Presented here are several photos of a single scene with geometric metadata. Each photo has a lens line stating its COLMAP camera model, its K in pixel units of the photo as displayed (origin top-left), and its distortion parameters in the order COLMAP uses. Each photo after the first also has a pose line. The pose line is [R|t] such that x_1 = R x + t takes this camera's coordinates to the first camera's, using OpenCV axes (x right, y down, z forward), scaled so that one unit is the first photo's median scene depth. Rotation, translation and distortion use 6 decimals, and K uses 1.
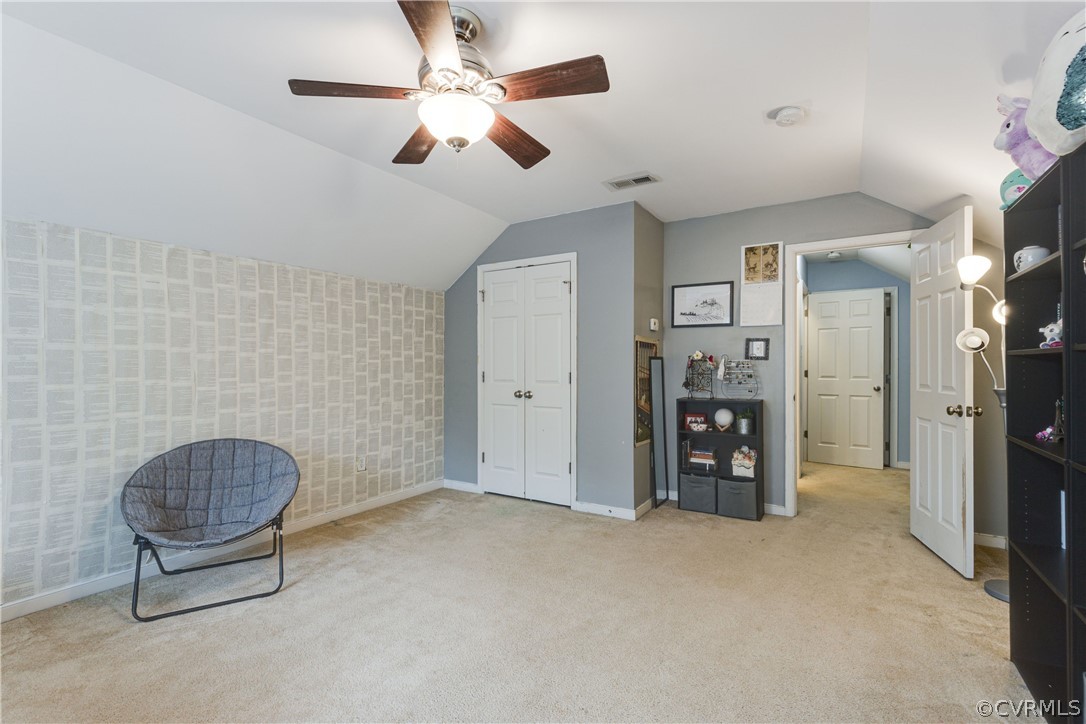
lens RADIAL K [[490.0, 0, 538.4], [0, 490.0, 365.0], [0, 0, 1]] dist [0.010720, 0.000264]
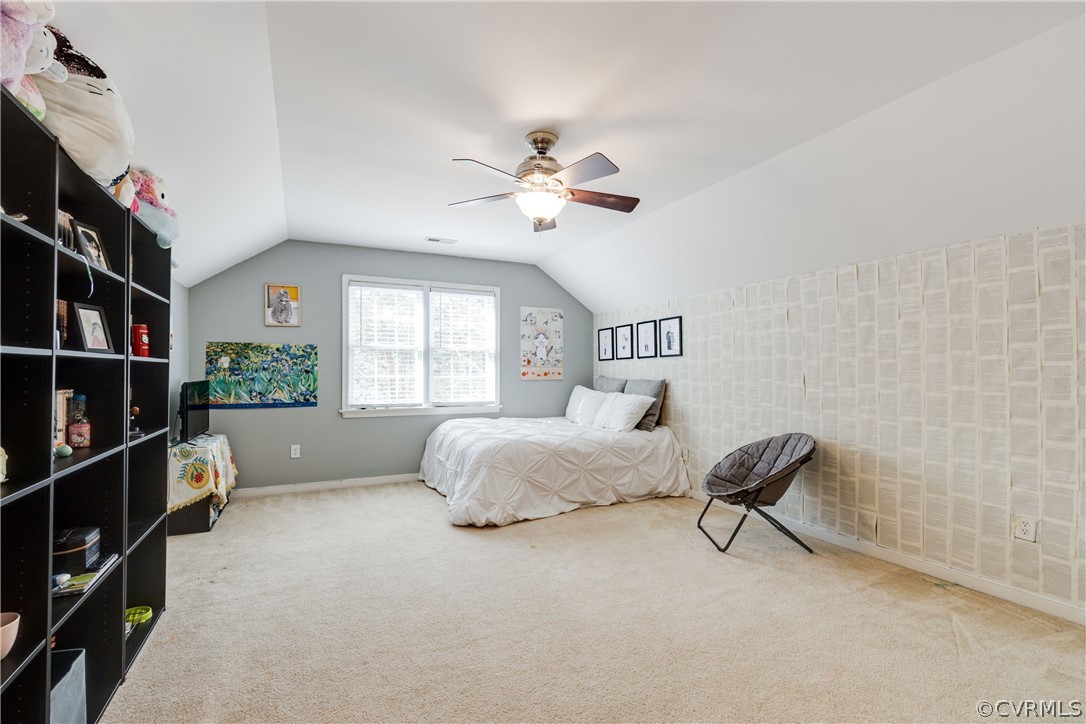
lens RADIAL K [[490.0, 0, 538.7], [0, 490.0, 361.1], [0, 0, 1]] dist [0.010720, 0.000264]
pose [[-0.519668, -0.008214, -0.854329, 0.578432], [0.007281, 0.999875, -0.014042, -0.008308], [0.854337, -0.013518, -0.519543, 0.925462]]
